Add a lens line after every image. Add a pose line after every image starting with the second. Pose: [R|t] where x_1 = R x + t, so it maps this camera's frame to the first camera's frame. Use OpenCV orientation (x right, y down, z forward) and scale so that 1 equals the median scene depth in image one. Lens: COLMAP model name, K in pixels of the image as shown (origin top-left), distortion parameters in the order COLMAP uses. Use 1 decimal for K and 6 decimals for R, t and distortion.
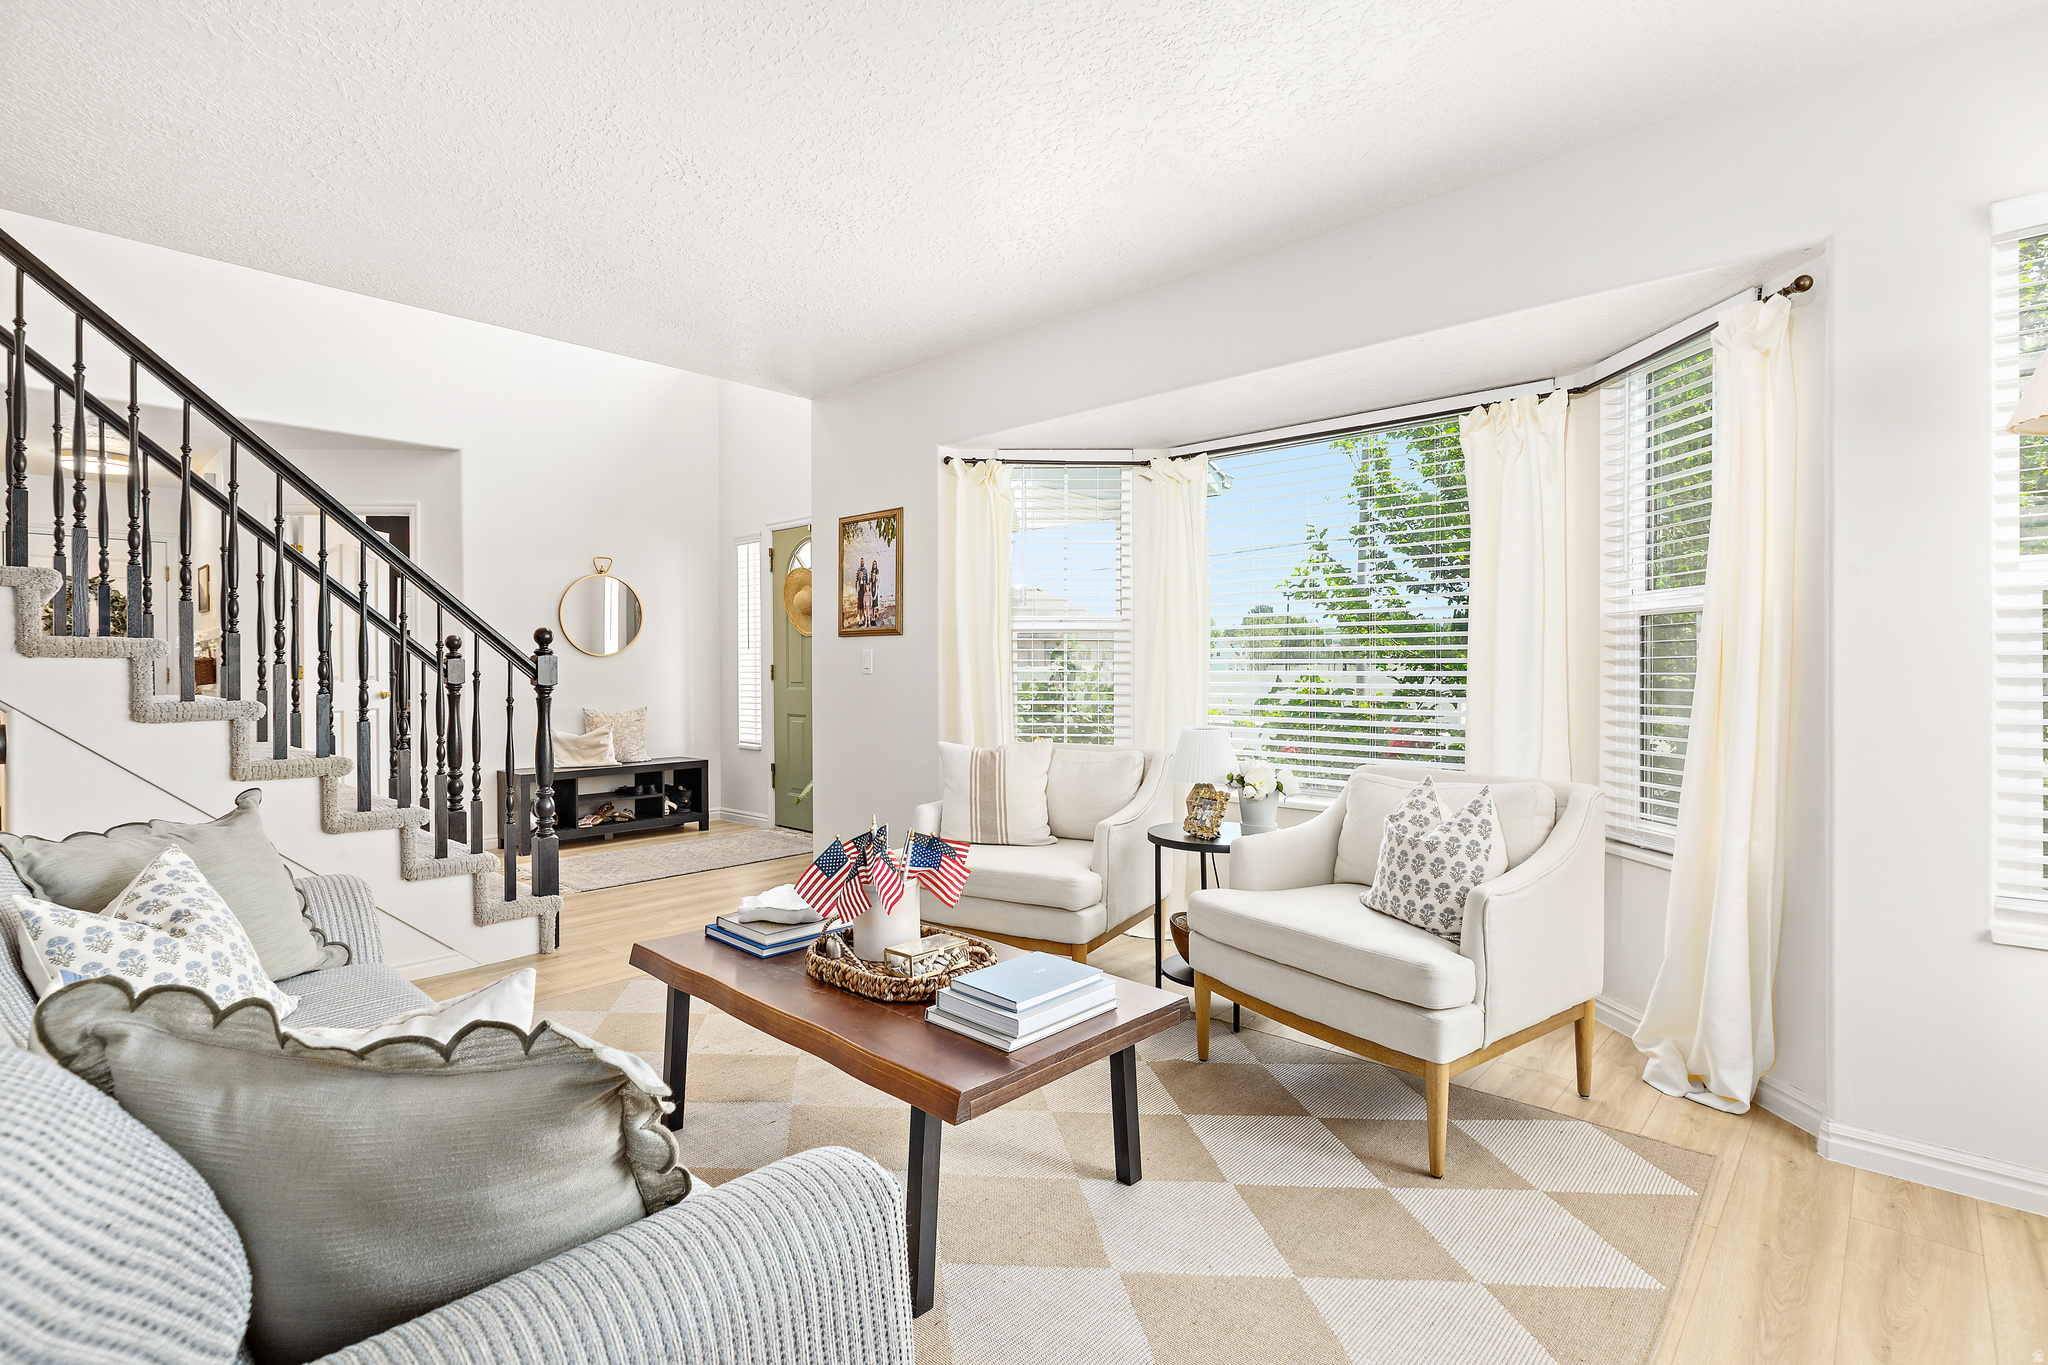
lens RADIAL K [[961.6, 0, 1031.6], [0, 961.6, 672.7], [0, 0, 1]] dist [-0.008793, -0.000270]
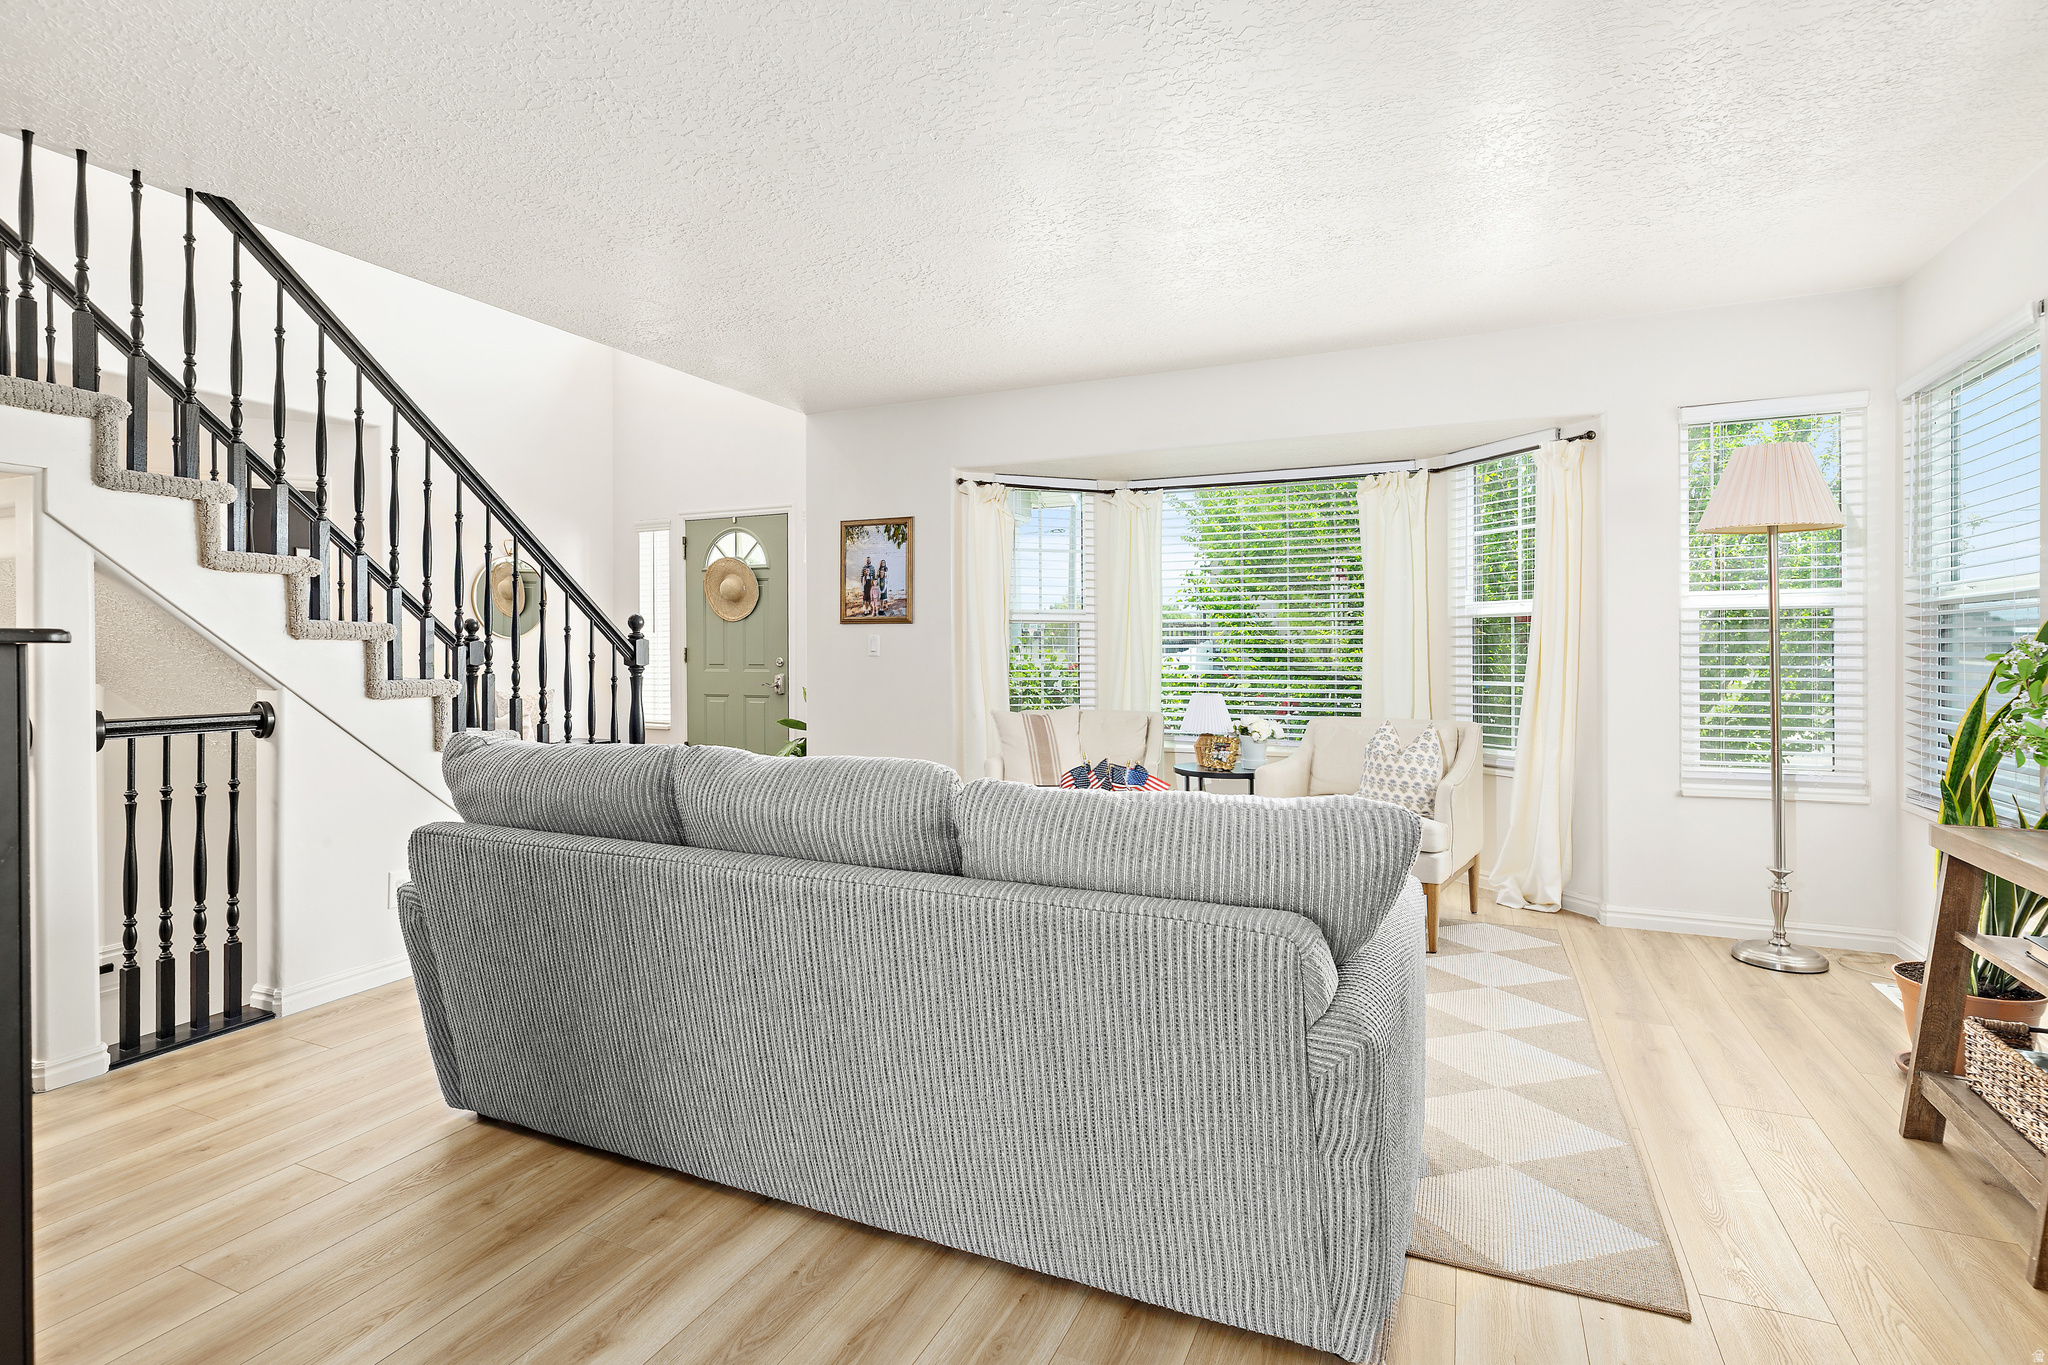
lens RADIAL K [[961.6, 0, 1043.7], [0, 961.6, 644.7], [0, 0, 1]] dist [-0.008793, -0.000270]
pose [[0.951356, 0.002644, 0.308083, -0.346869], [0.000891, 0.999935, -0.011332, 0.001201], [-0.308093, 0.011055, 0.951292, -0.185830]]
